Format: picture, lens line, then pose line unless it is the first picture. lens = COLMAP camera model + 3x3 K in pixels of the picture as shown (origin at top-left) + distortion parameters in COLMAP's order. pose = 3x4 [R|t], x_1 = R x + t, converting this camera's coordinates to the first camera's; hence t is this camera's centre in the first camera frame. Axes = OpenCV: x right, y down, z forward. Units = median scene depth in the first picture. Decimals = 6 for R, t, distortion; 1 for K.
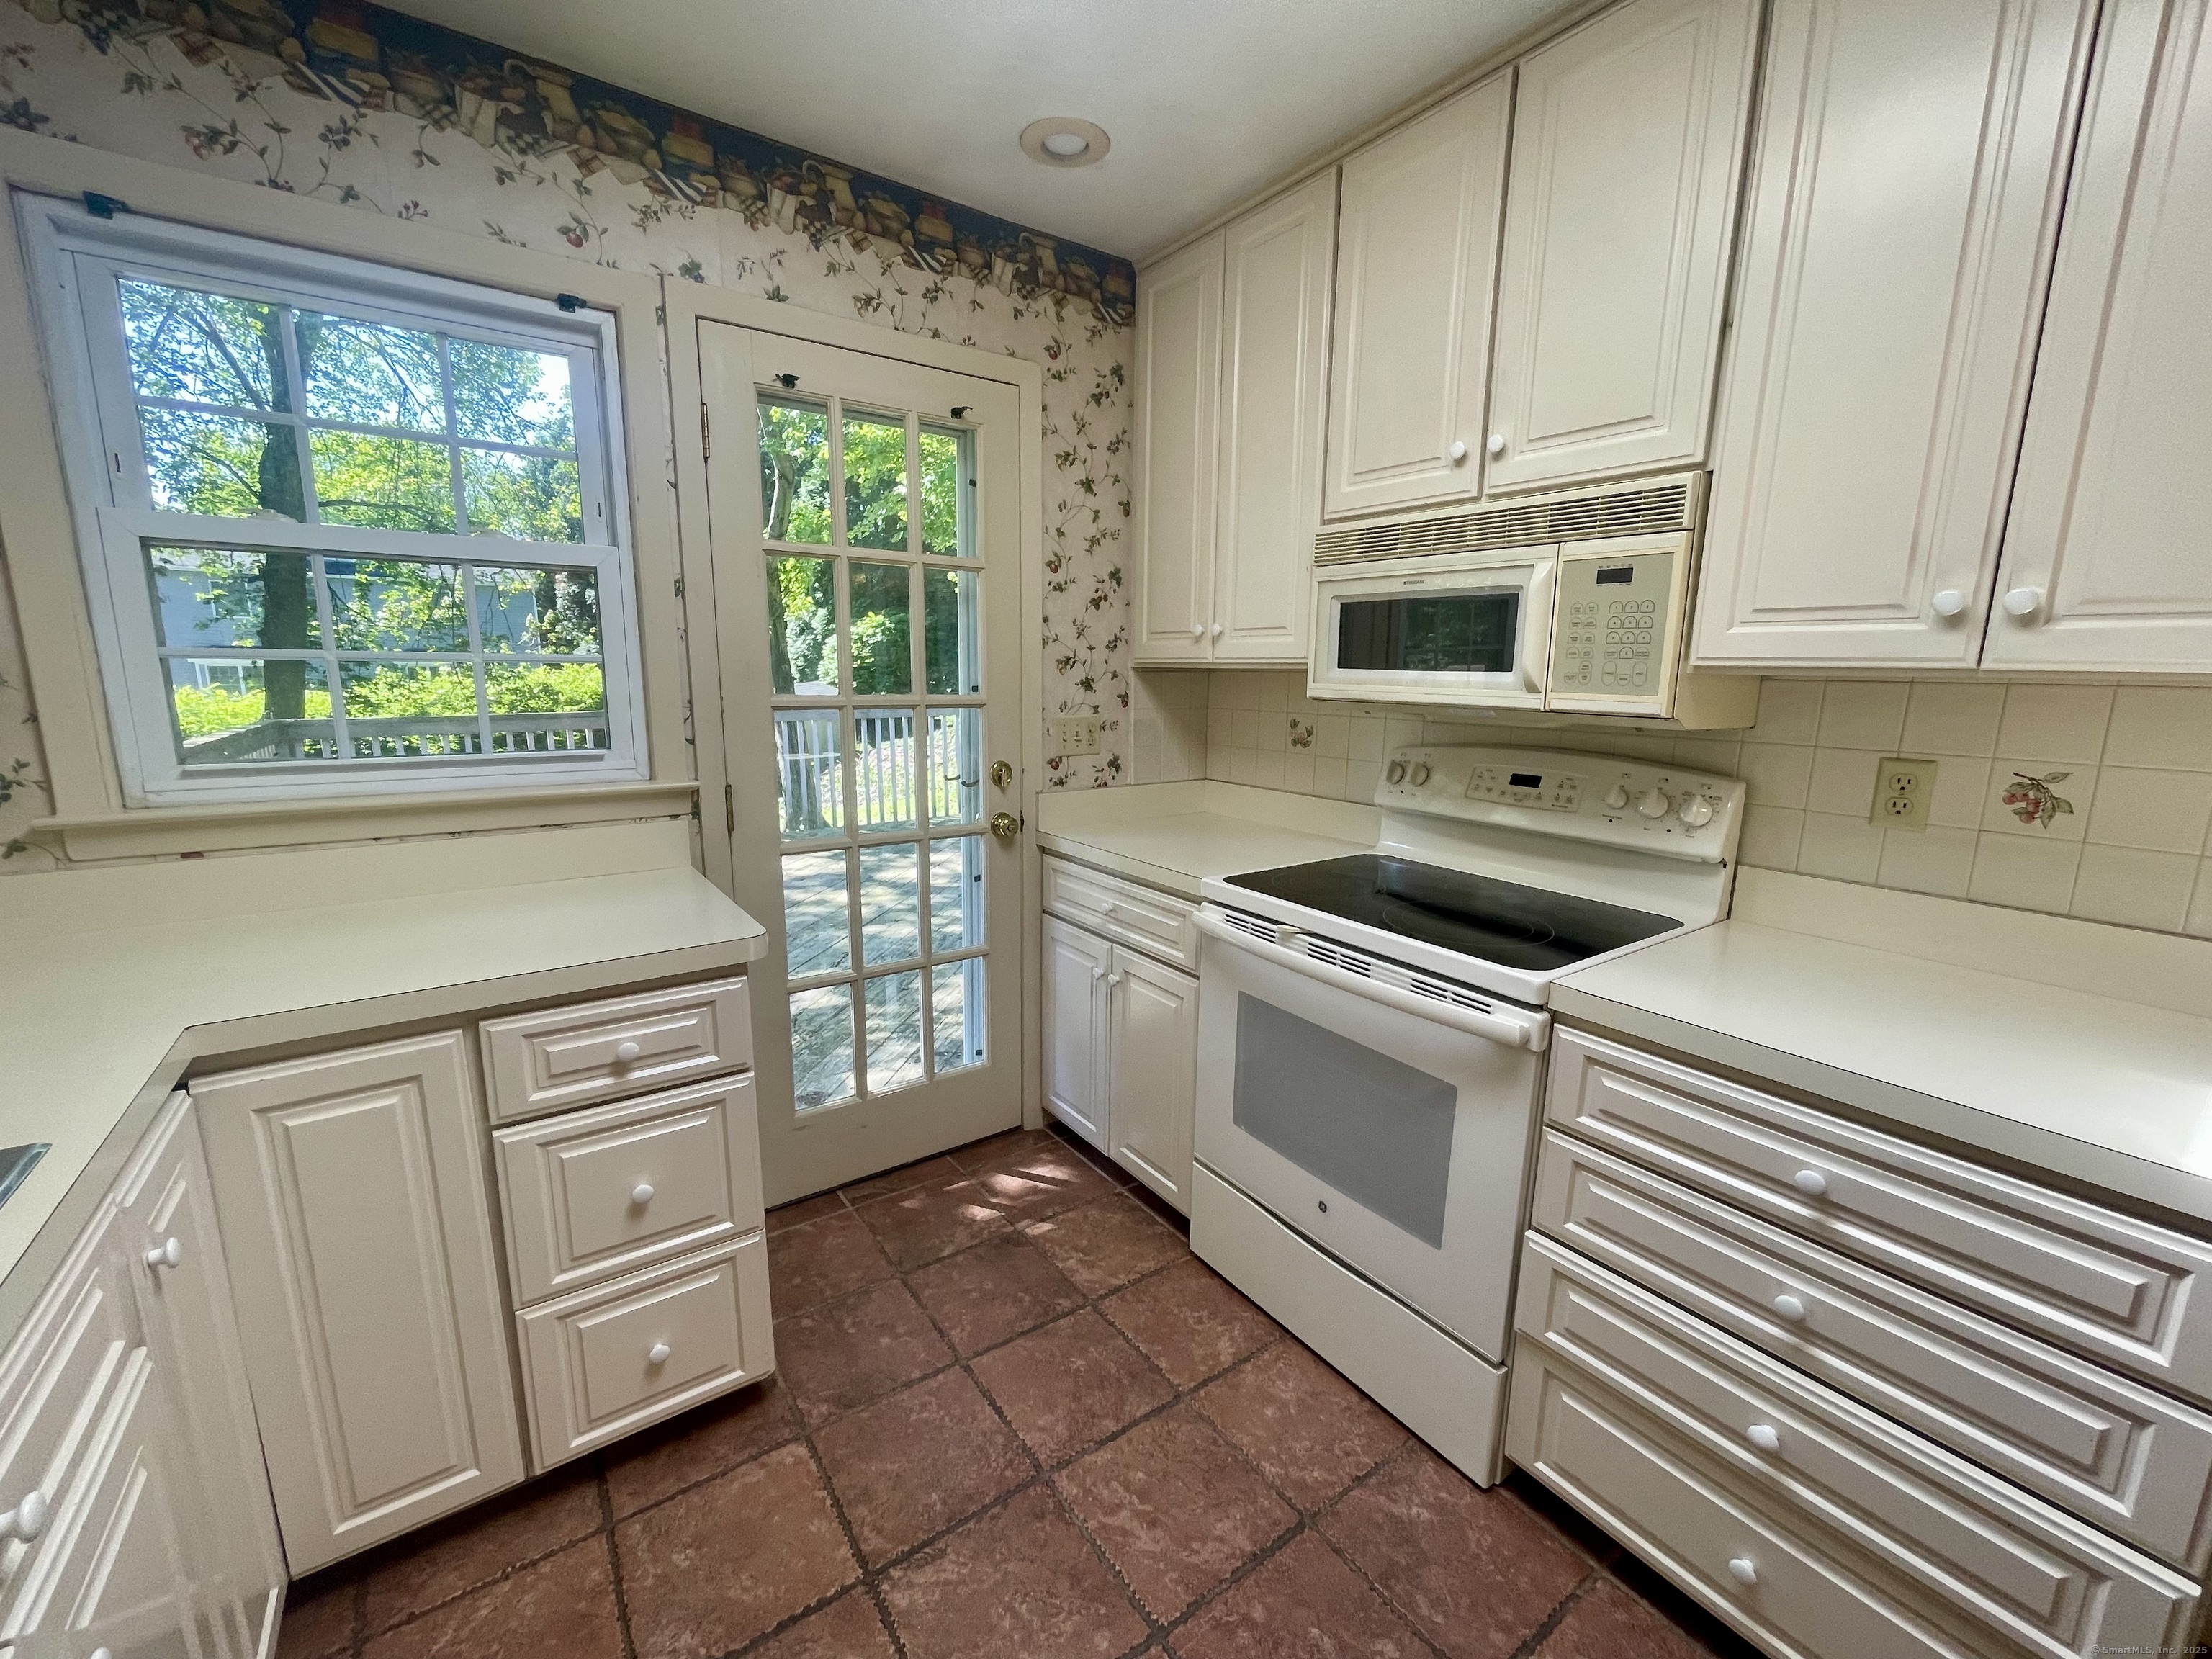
lens RADIAL K [[902.2, 0, 1108.2], [0, 902.2, 834.2], [0, 0, 1]] dist [-0.000502, -0.000563]
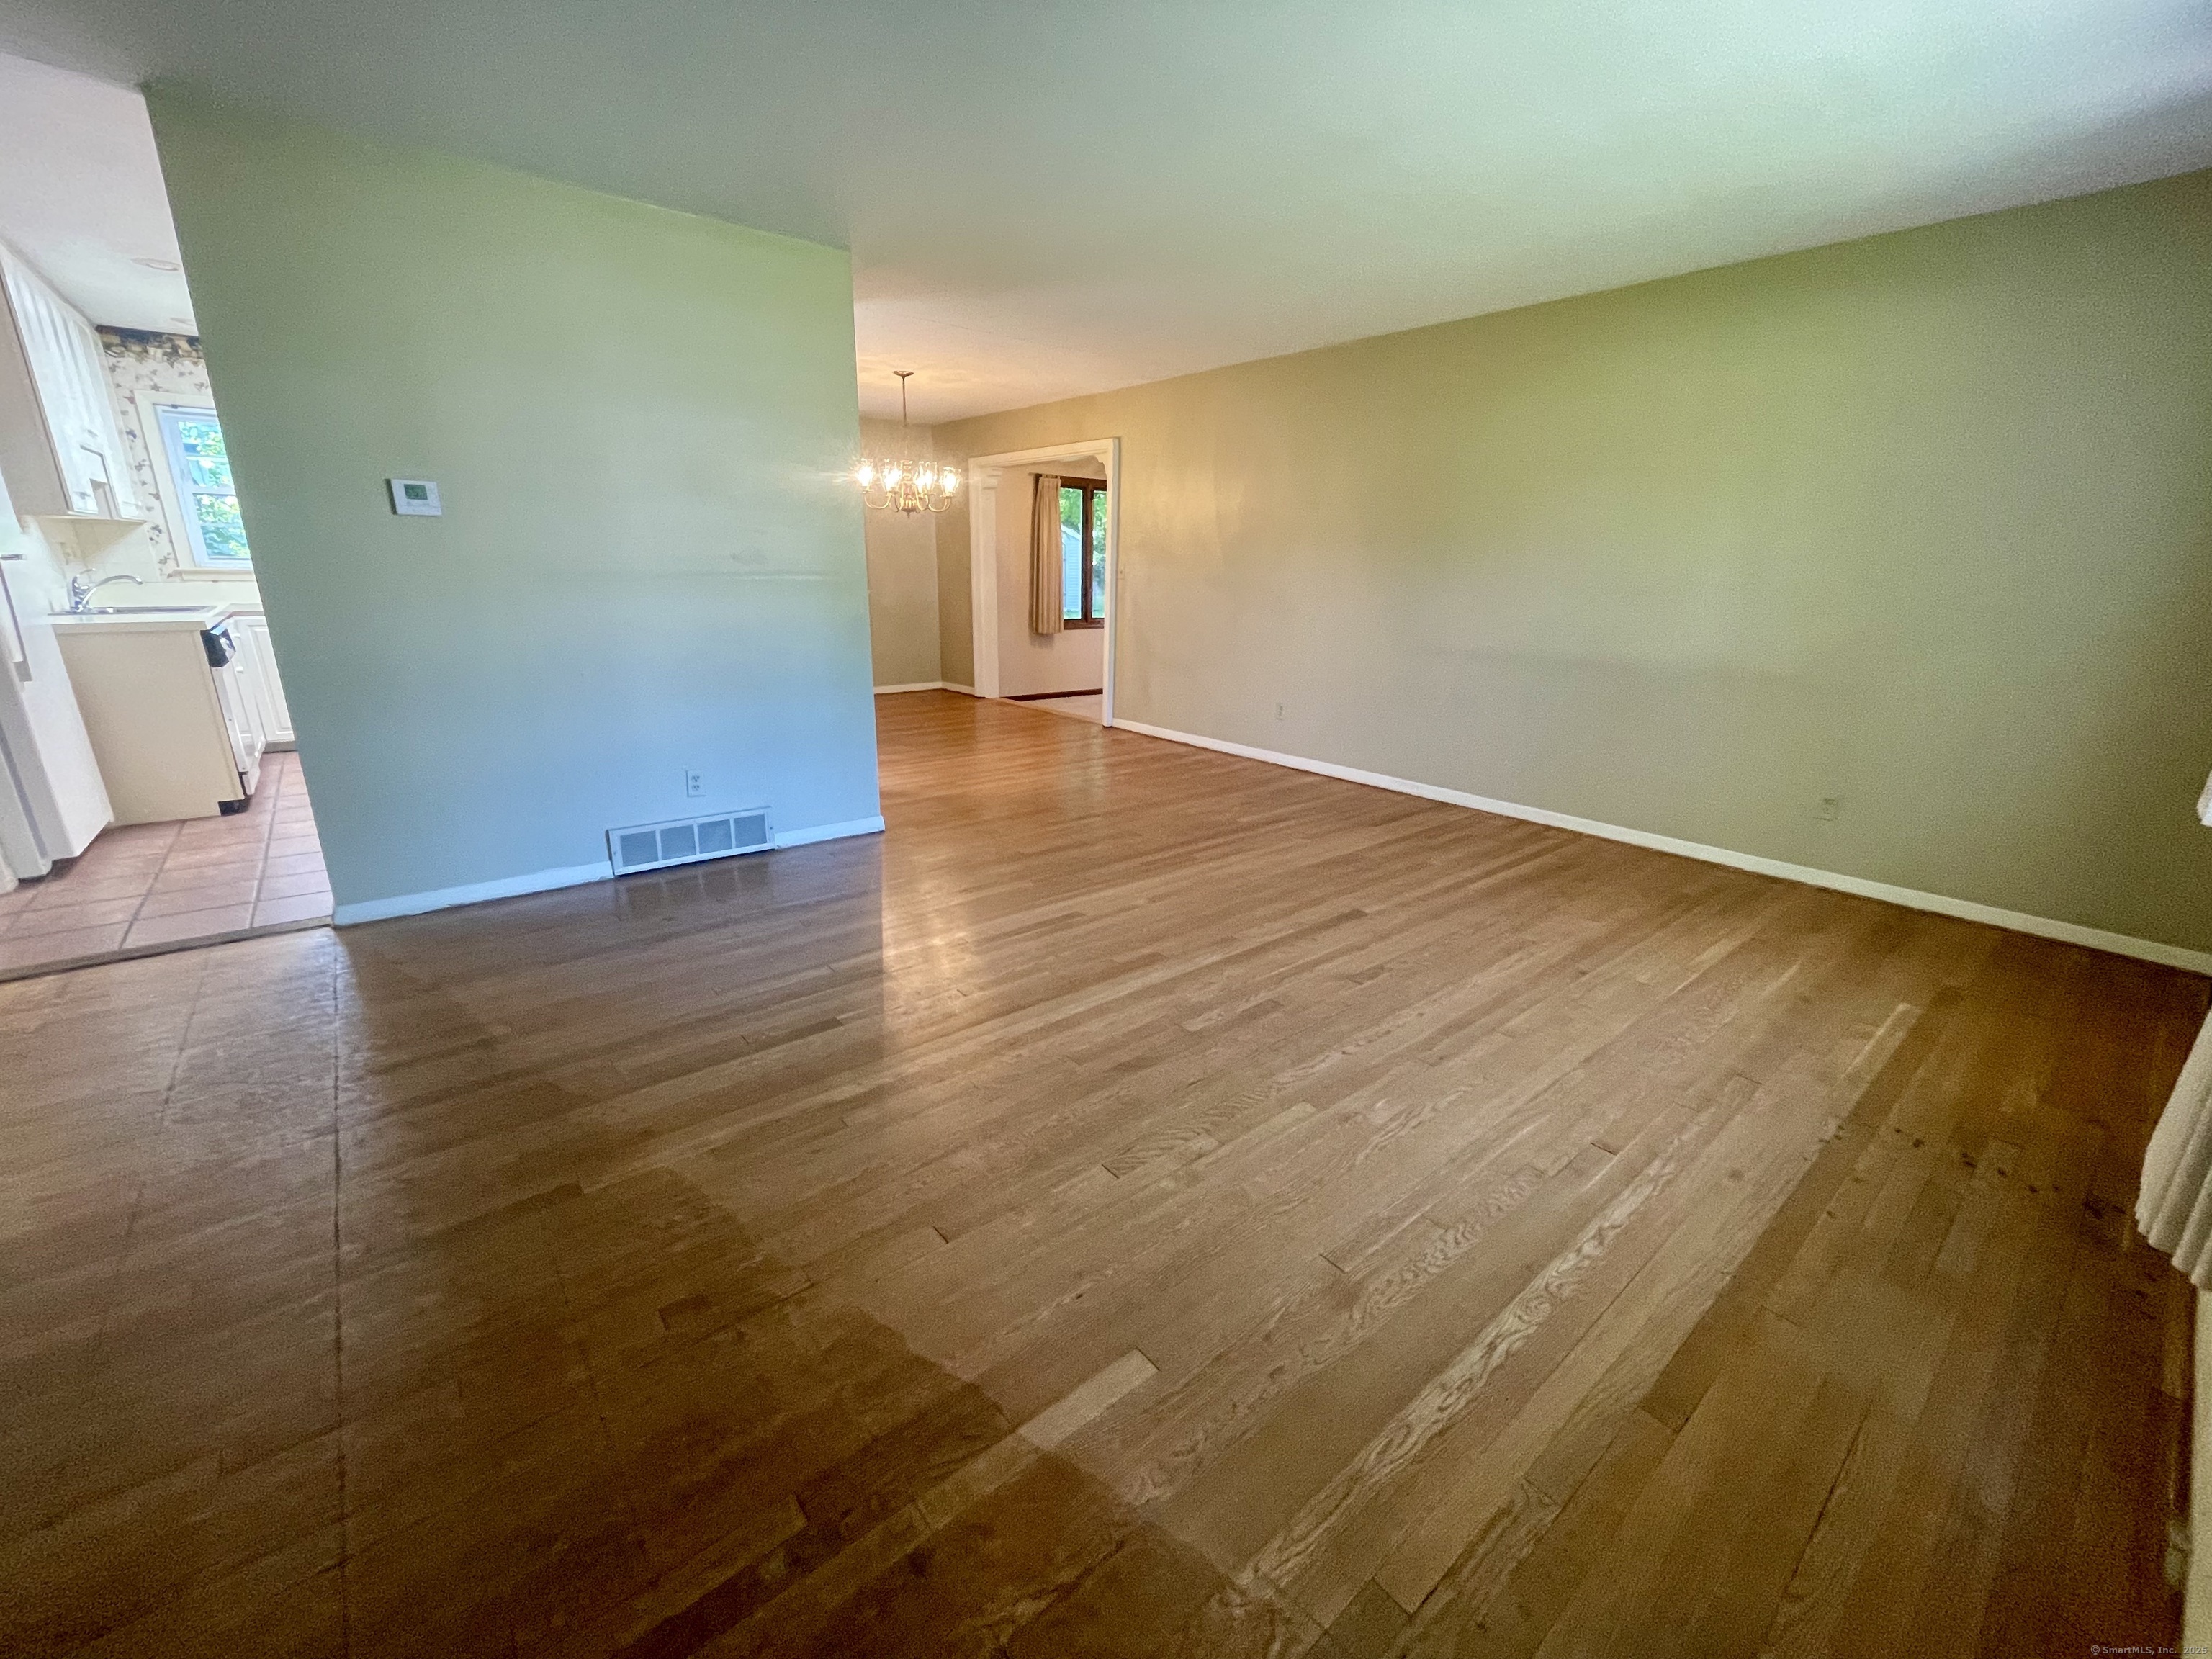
lens RADIAL K [[902.2, 0, 1094.4], [0, 902.2, 831.9], [0, 0, 1]] dist [-0.000502, -0.000563]
pose [[0.997574, -0.016198, 0.067709, 1.894020], [0.008607, 0.993790, 0.110938, 0.545173], [-0.069086, -0.110086, 0.991518, -2.476188]]
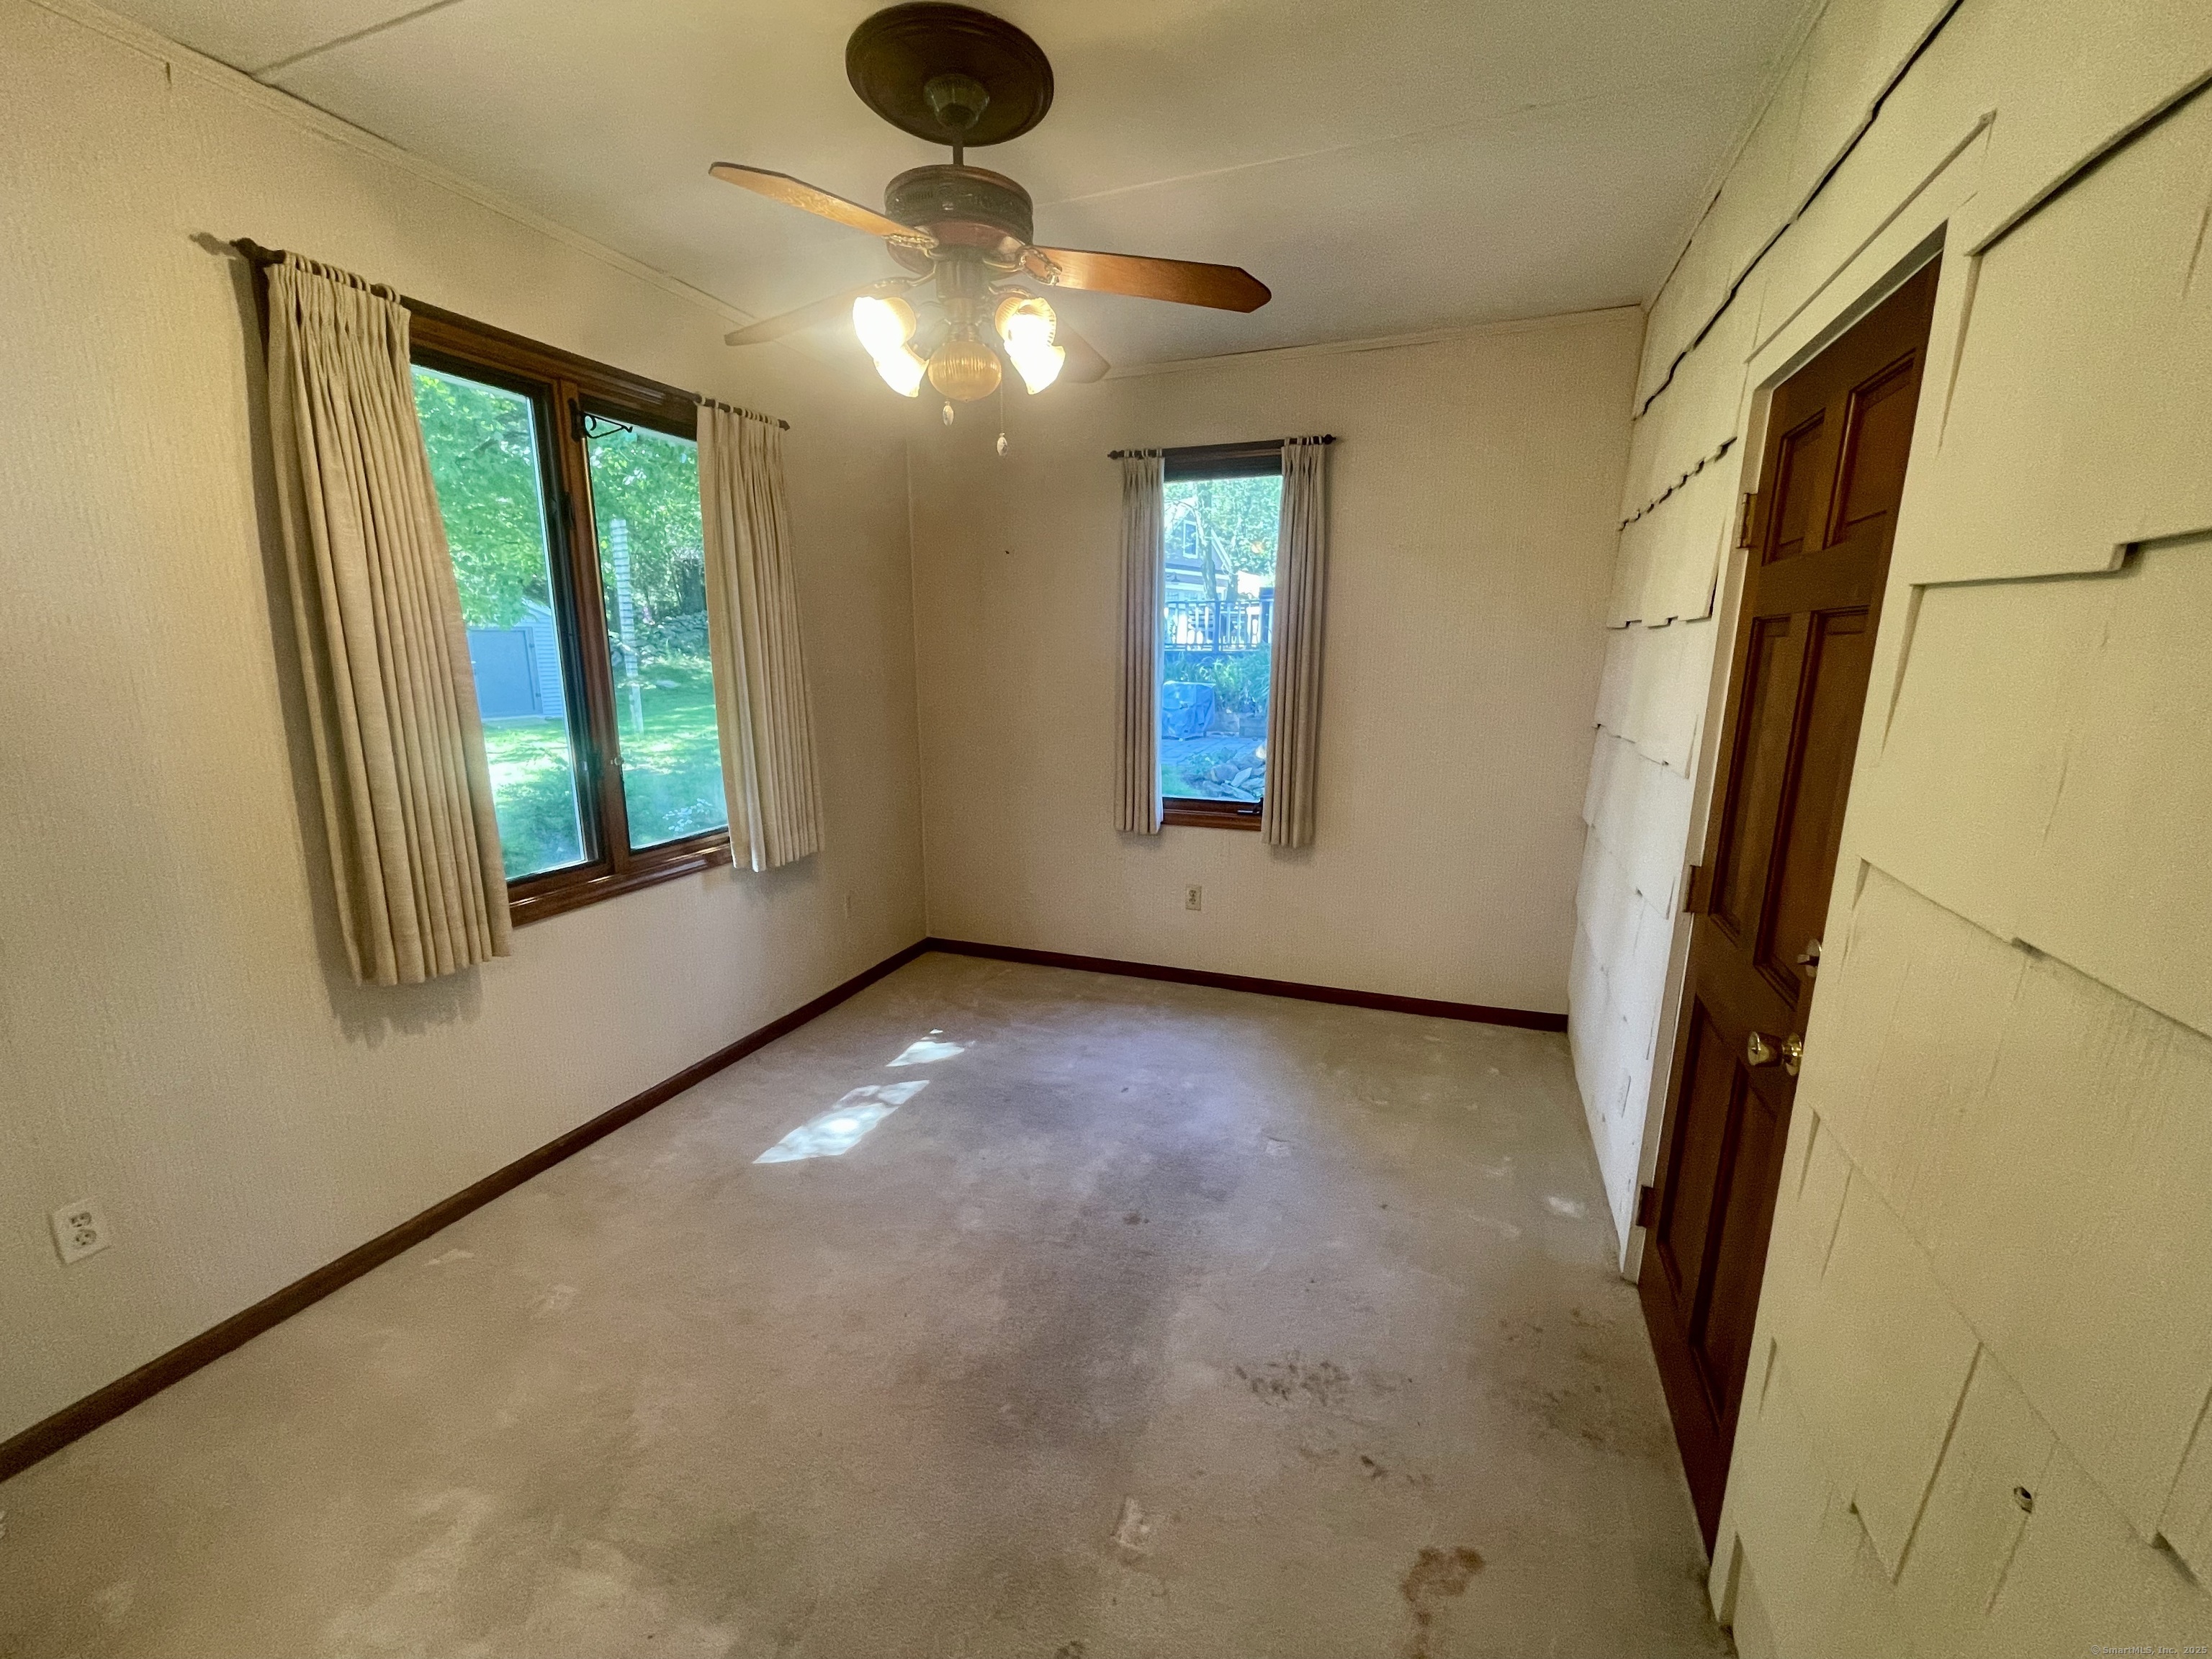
lens RADIAL K [[902.2, 0, 1110.7], [0, 902.2, 830.0], [0, 0, 1]] dist [-0.000502, -0.000563]
pose [[0.833038, -0.131104, 0.537457, 2.126873], [0.116055, 0.991310, 0.061933, -0.174263], [-0.540906, 0.010782, 0.841014, 1.349727]]
